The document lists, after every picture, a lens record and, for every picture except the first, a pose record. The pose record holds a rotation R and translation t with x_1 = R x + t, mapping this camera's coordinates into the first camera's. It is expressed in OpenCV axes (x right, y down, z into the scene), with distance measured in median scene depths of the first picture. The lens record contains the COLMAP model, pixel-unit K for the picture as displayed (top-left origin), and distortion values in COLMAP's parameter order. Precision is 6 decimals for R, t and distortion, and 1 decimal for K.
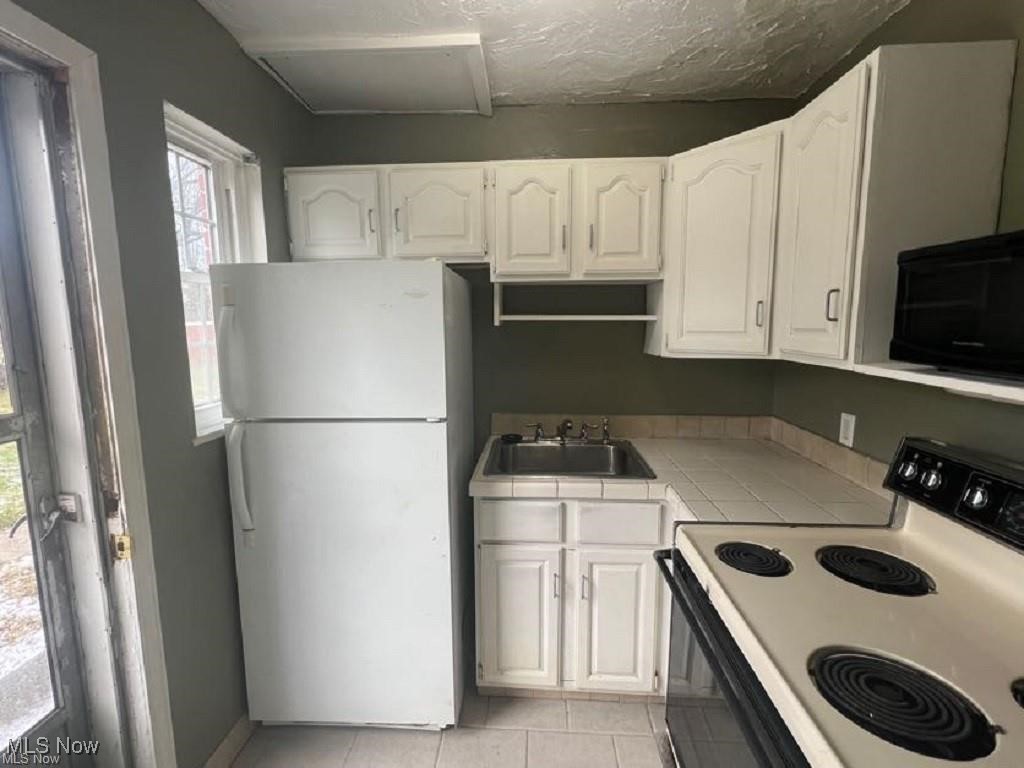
lens RADIAL K [[477.8, 0, 511.3], [0, 477.8, 384.6], [0, 0, 1]] dist [0.000982, 0.000057]
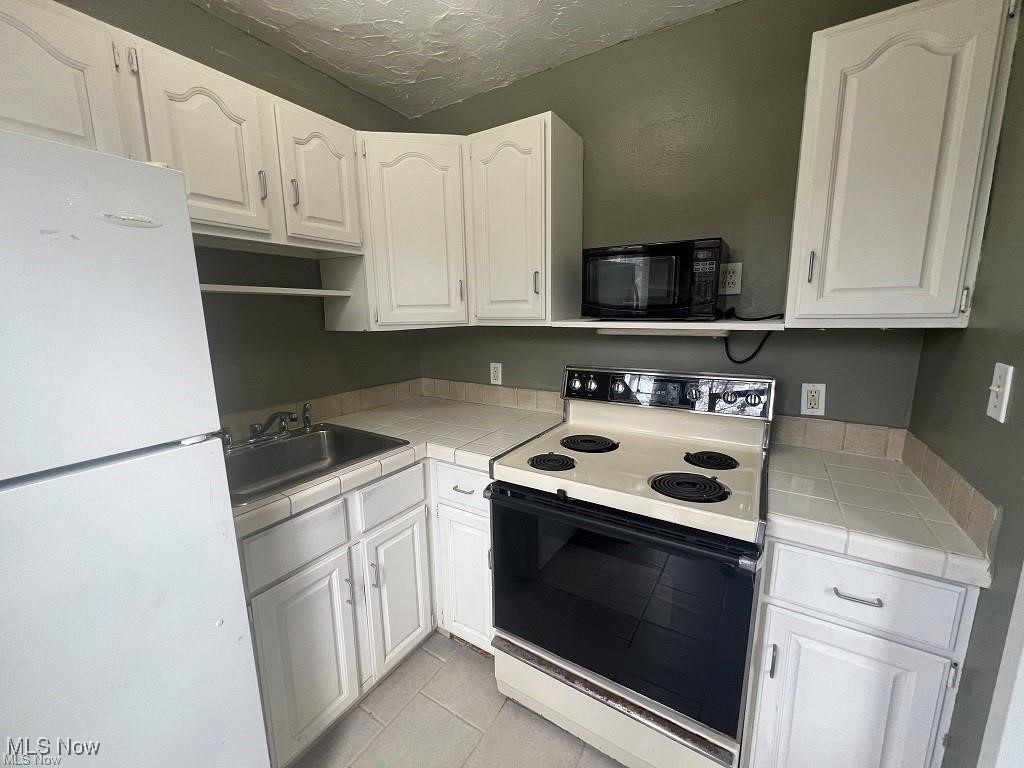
lens RADIAL K [[411.8, 0, 515.9], [0, 411.8, 384.2], [0, 0, 1]] dist [-0.000050, 0.000079]
pose [[0.473323, -0.153787, 0.867361, -0.367138], [0.125878, 0.986346, 0.106192, -0.000025], [-0.871849, 0.058918, 0.486219, 0.338477]]
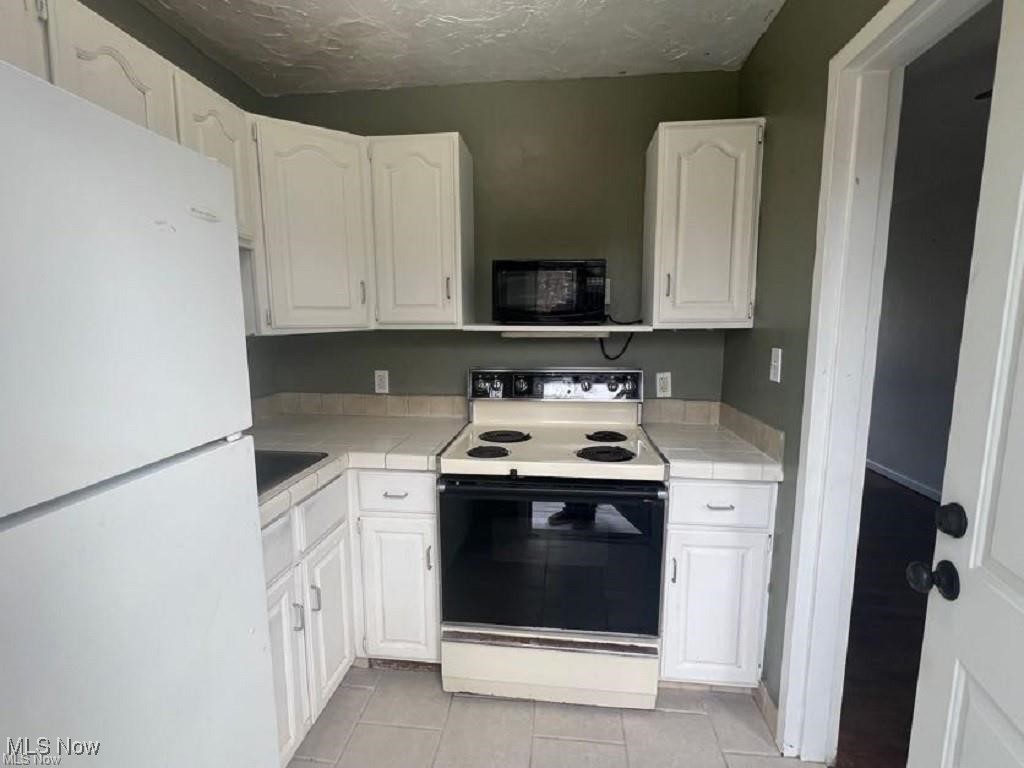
lens RADIAL K [[477.8, 0, 516.8], [0, 477.8, 385.0], [0, 0, 1]] dist [0.000982, 0.000057]
pose [[0.043096, -0.129308, 0.990667, -0.645127], [0.134513, 0.983311, 0.122497, -0.012963], [-0.989974, 0.127979, 0.059770, 0.537326]]
